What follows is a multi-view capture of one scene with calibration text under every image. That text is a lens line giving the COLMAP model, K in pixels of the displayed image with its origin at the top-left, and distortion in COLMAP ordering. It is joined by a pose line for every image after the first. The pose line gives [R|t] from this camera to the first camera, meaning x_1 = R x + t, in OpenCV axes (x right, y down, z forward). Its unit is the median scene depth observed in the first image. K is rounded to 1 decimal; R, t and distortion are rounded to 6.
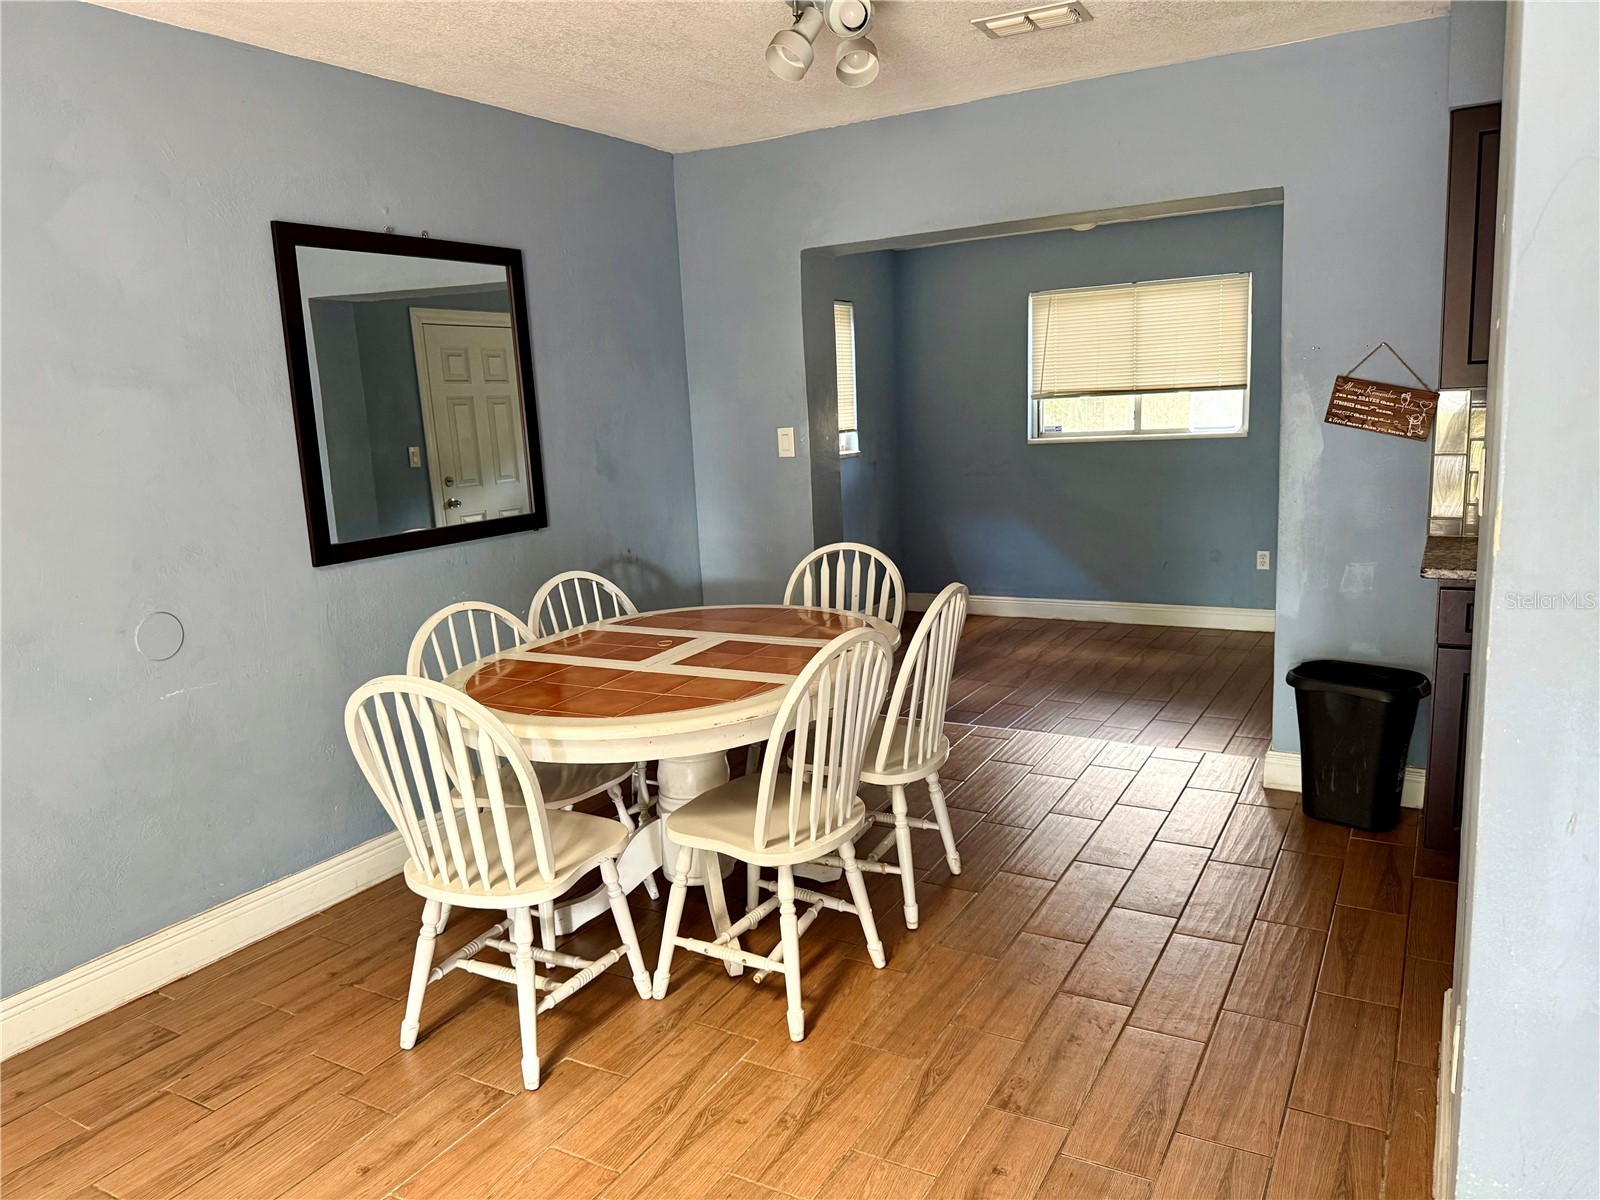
lens RADIAL K [[1120.1, 0, 797.3], [0, 1120.1, 604.2], [0, 0, 1]] dist [0.096183, -0.001179]
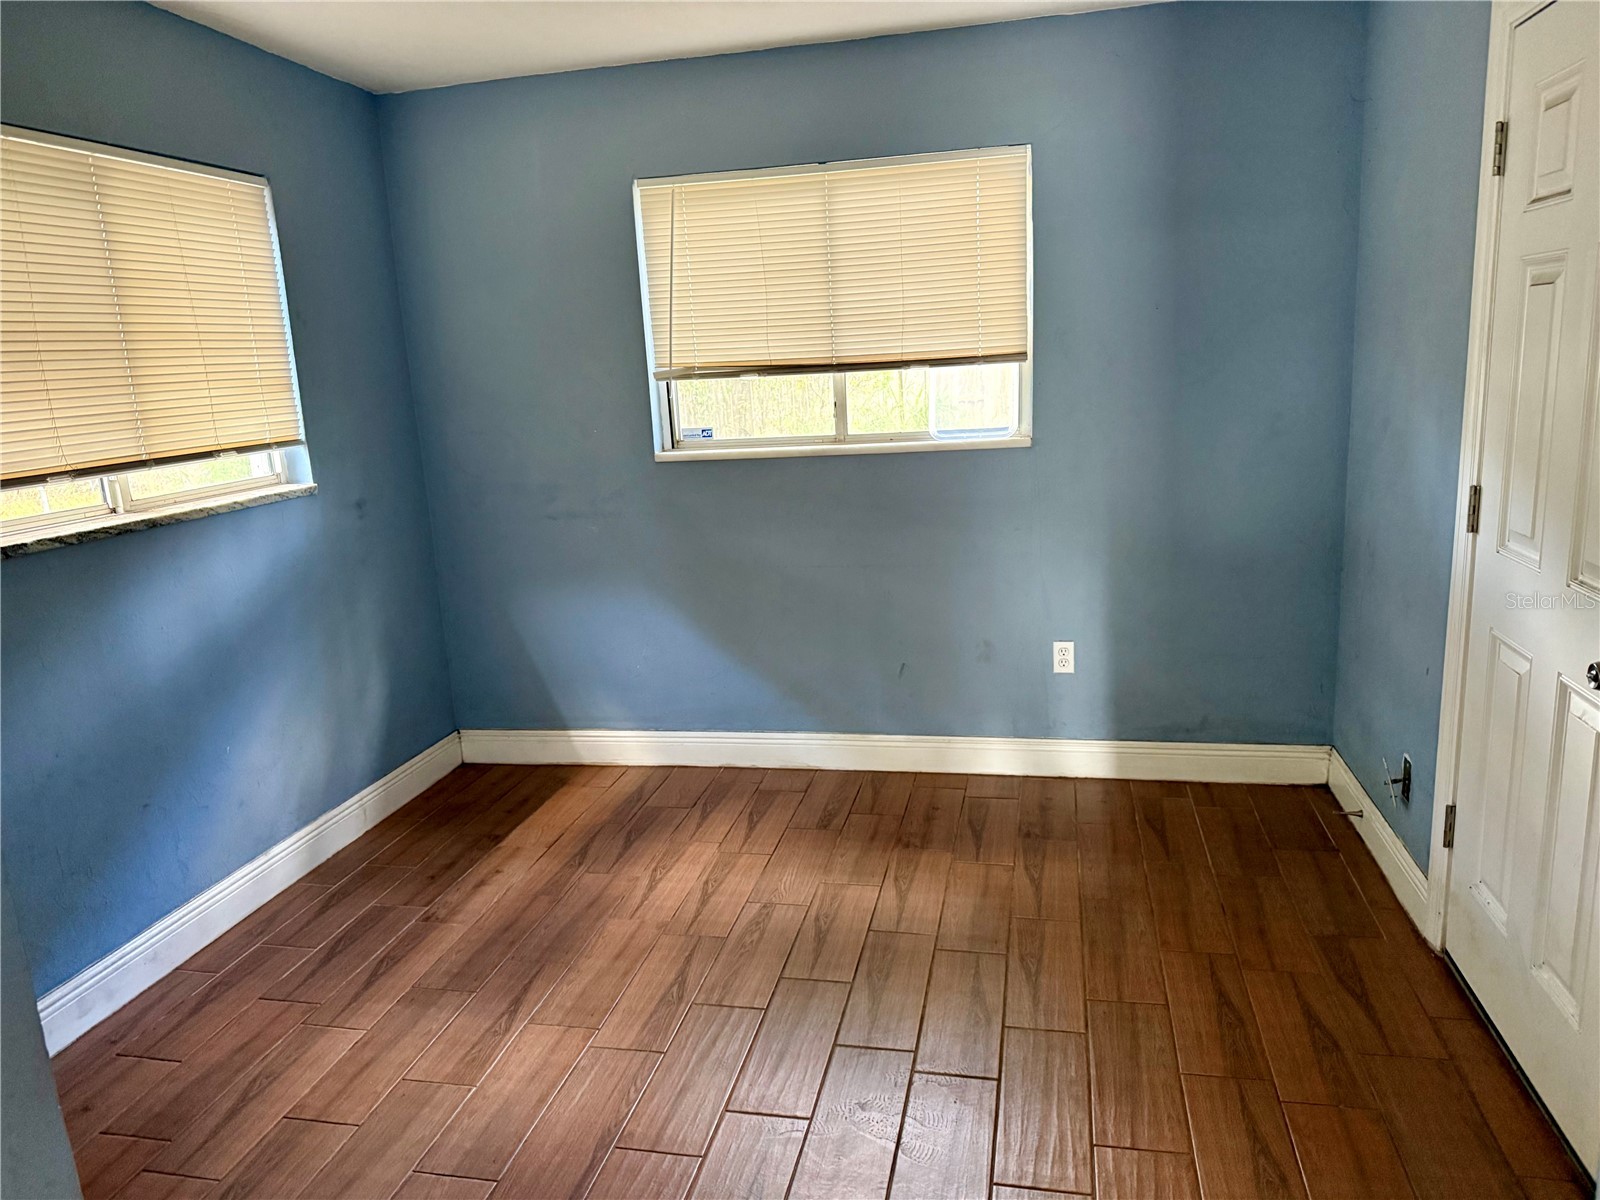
lens RADIAL K [[1120.1, 0, 803.6], [0, 1120.1, 606.7], [0, 0, 1]] dist [0.096183, -0.001179]
pose [[0.950515, -0.068197, 0.303101, 0.106702], [0.064849, 0.997672, 0.021110, -0.082055], [-0.303835, -0.000409, 0.952725, 0.473975]]
